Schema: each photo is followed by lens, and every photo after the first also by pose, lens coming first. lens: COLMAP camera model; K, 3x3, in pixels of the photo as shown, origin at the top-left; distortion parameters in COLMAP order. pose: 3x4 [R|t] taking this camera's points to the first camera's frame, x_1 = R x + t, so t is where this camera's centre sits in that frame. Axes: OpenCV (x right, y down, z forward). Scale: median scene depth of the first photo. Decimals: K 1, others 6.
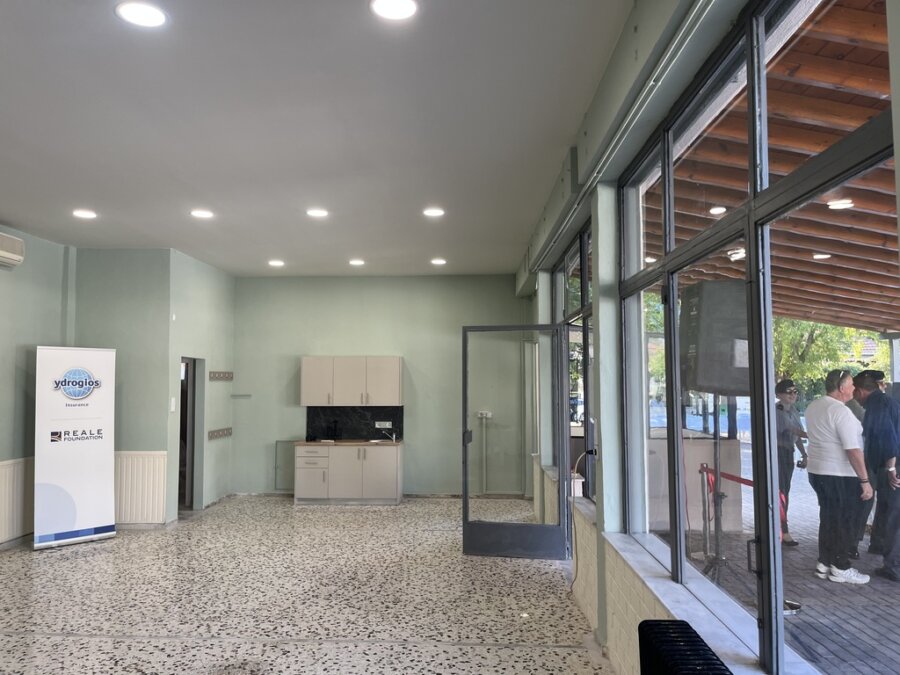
lens RADIAL K [[671.4, 0, 449.0], [0, 671.4, 343.9], [0, 0, 1]] dist [0.081420, -0.115291]
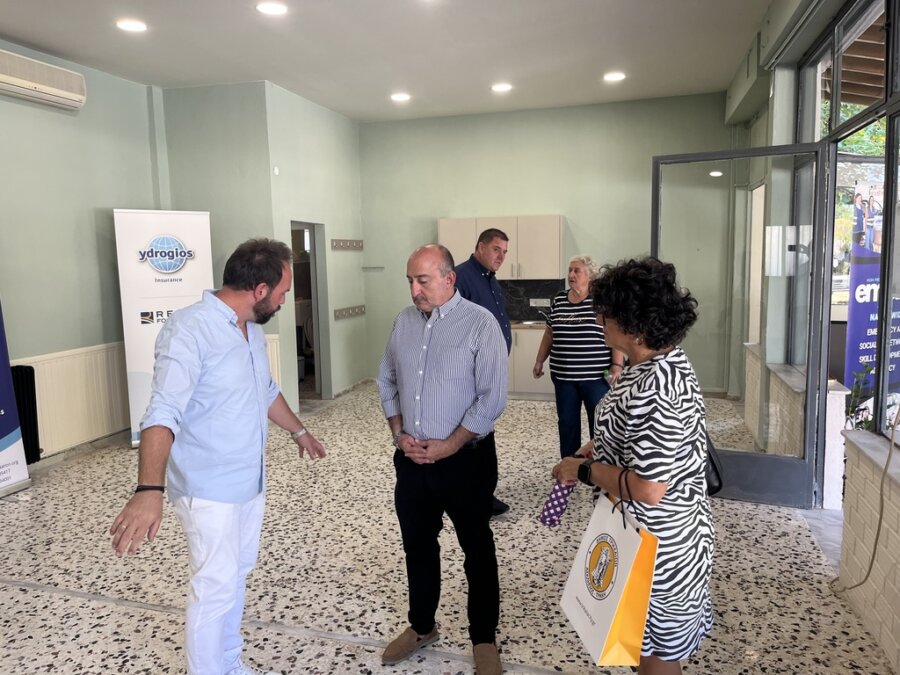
lens RADIAL K [[687.3, 0, 450.5], [0, 687.3, 329.3], [0, 0, 1]] dist [0.095414, -0.130095]
pose [[0.971135, 0.008913, -0.238365, -0.007418], [0.030622, 0.986375, 0.161640, 0.022558], [0.236558, -0.164273, 0.957630, 0.262268]]
